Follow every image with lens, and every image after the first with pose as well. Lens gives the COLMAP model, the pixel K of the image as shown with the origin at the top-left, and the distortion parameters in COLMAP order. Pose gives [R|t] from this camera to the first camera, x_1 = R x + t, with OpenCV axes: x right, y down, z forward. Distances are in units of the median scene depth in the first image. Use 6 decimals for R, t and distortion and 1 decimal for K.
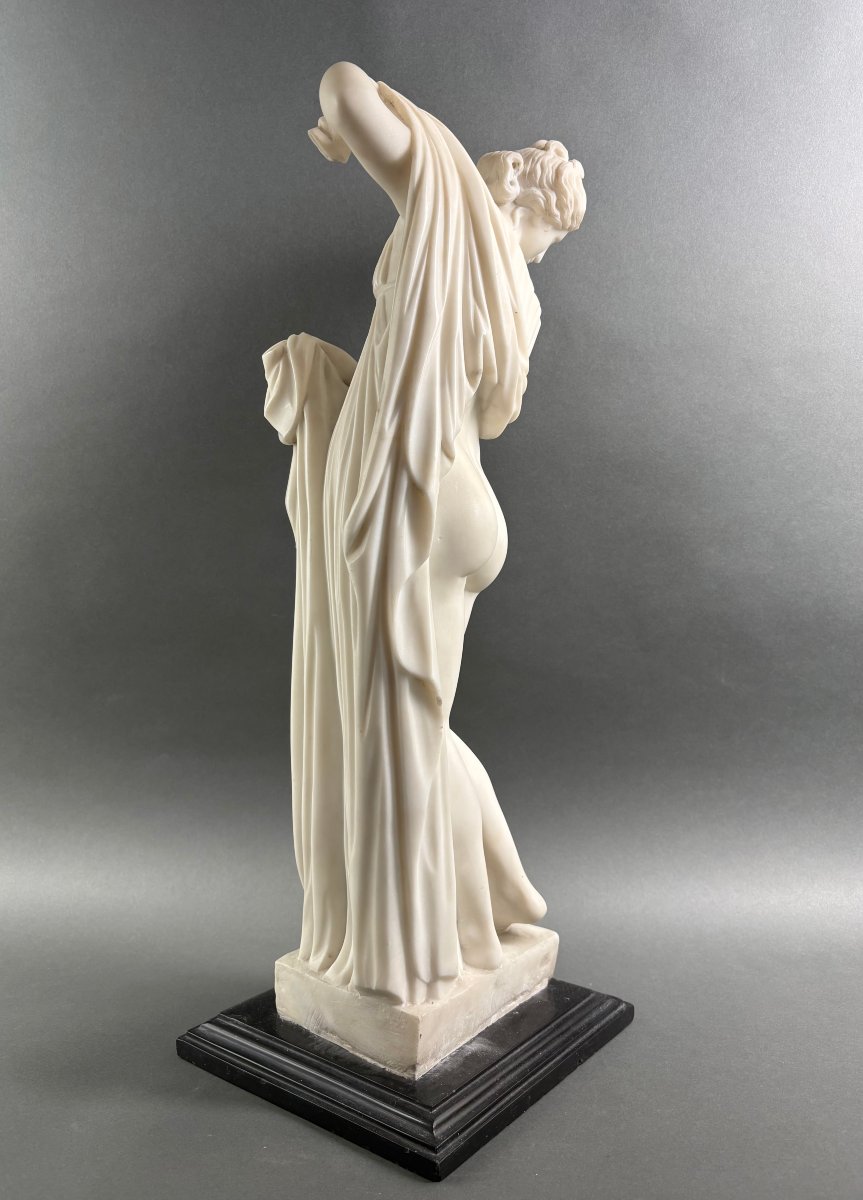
lens RADIAL K [[1019.2, 0, 444.3], [0, 1019.2, 683.4], [0, 0, 1]] dist [-0.010539, 0.004451]
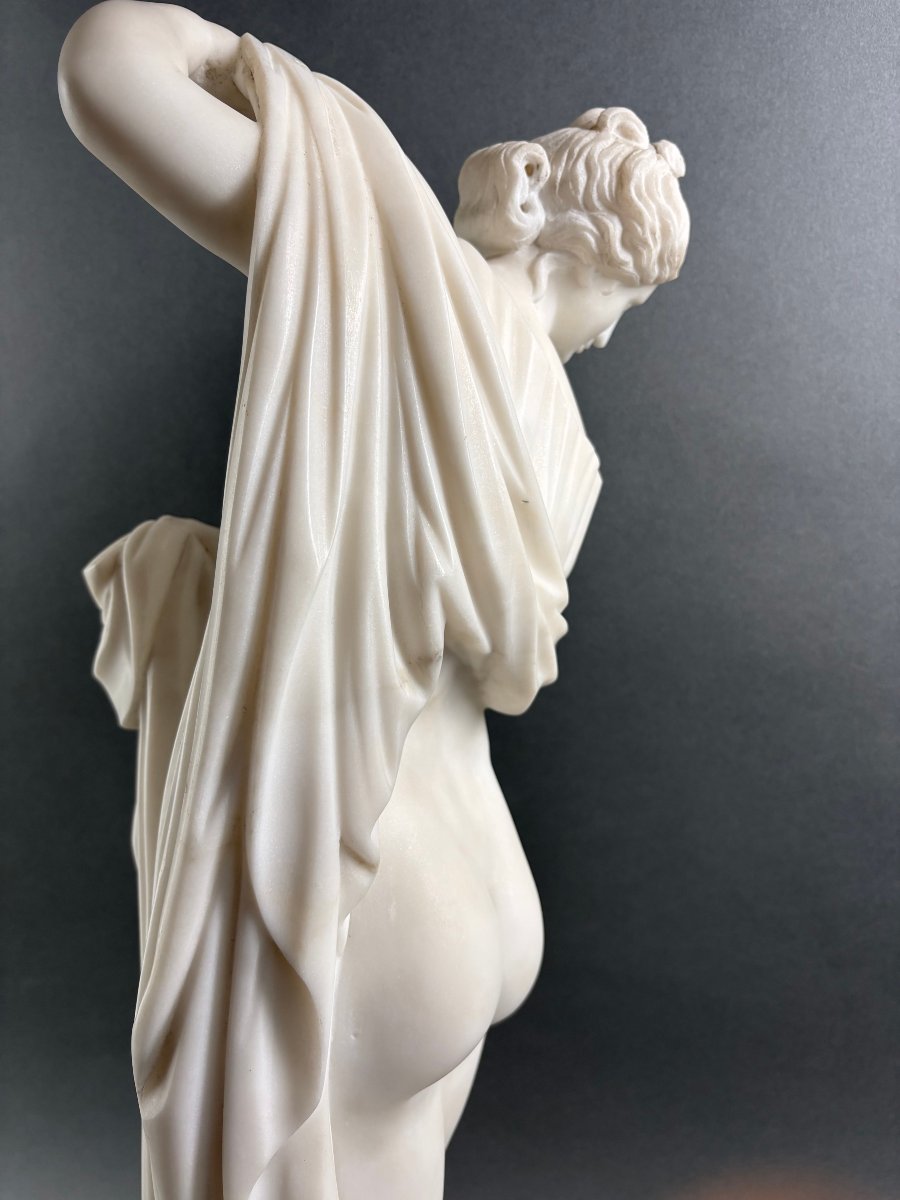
lens RADIAL K [[986.0, 0, 452.6], [0, 986.0, 632.9], [0, 0, 1]] dist [-0.020232, -0.014128]
pose [[0.983271, -0.023953, -0.180565, 0.110503], [0.027726, 0.999446, 0.018398, -0.296266], [0.180025, -0.023097, 0.983391, 0.524471]]
